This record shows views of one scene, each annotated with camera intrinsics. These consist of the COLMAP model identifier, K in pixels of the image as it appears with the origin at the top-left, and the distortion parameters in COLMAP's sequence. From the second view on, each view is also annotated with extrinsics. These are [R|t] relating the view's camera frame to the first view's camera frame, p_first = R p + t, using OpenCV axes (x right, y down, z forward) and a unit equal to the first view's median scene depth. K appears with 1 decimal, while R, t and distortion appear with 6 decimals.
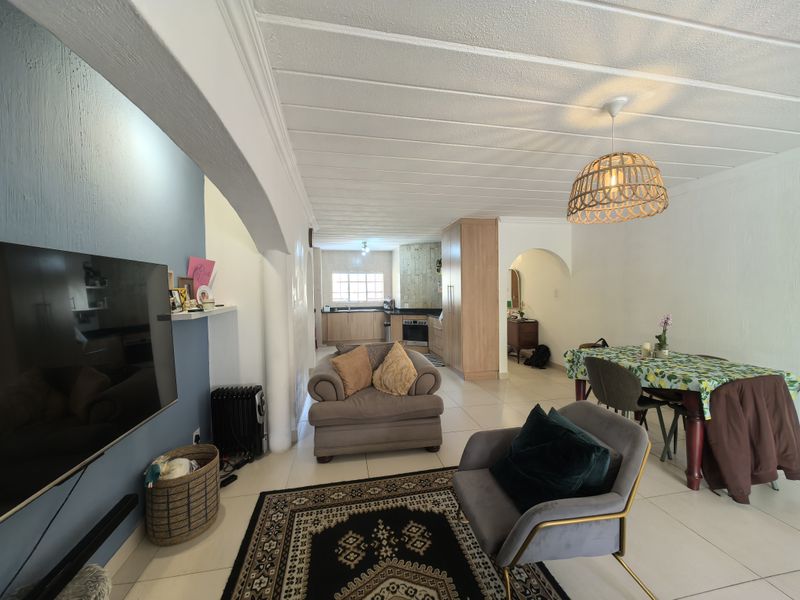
lens RADIAL K [[311.0, 0, 397.6], [0, 311.0, 301.0], [0, 0, 1]] dist [-0.003904, 0.000974]
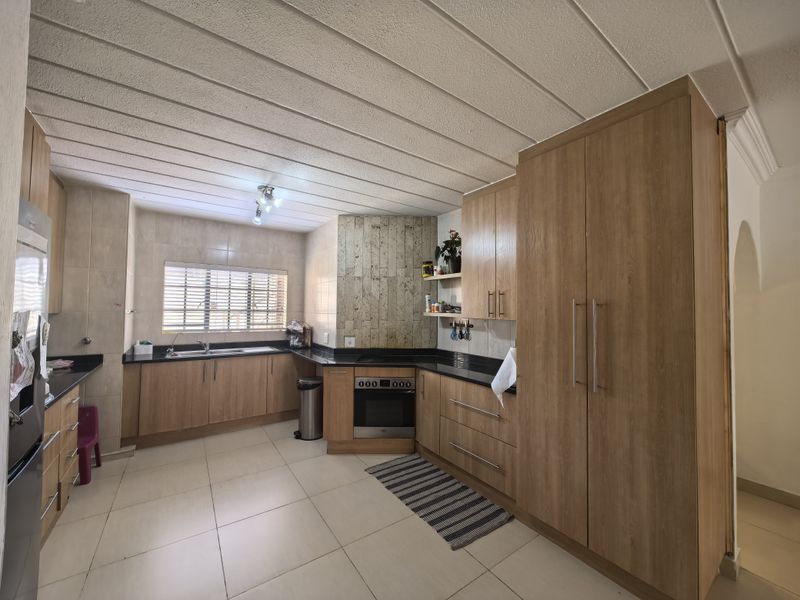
lens RADIAL K [[311.0, 0, 395.4], [0, 311.0, 297.9], [0, 0, 1]] dist [-0.003904, 0.000974]
pose [[0.910199, 0.037501, 0.412470, -0.110392], [-0.010188, 0.997618, -0.068221, -0.021074], [-0.414046, 0.057893, 0.908413, 0.557898]]
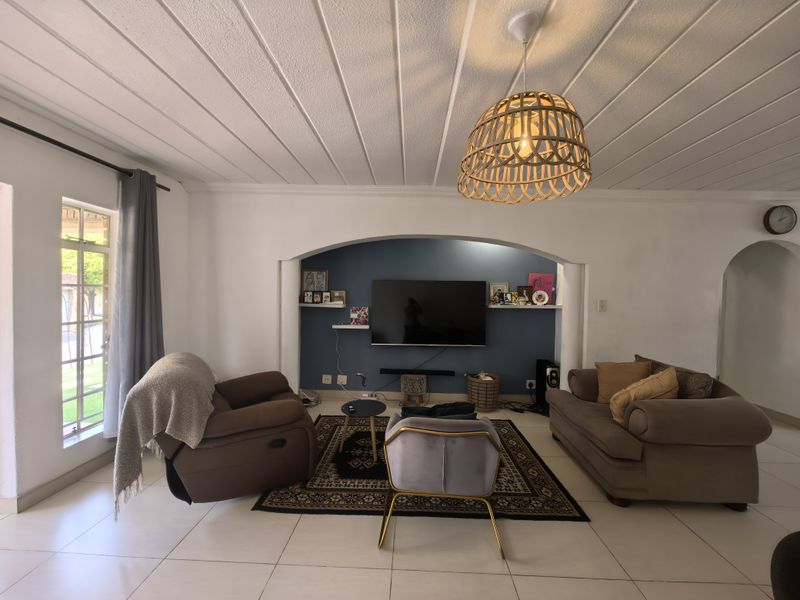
lens RADIAL K [[311.0, 0, 401.3], [0, 311.0, 302.8], [0, 0, 1]] dist [-0.003904, 0.000974]
pose [[-0.224359, 0.041197, -0.973635, 0.378168], [-0.046314, 0.997526, 0.052880, -0.013410], [0.973405, 0.056957, -0.221896, 0.240945]]
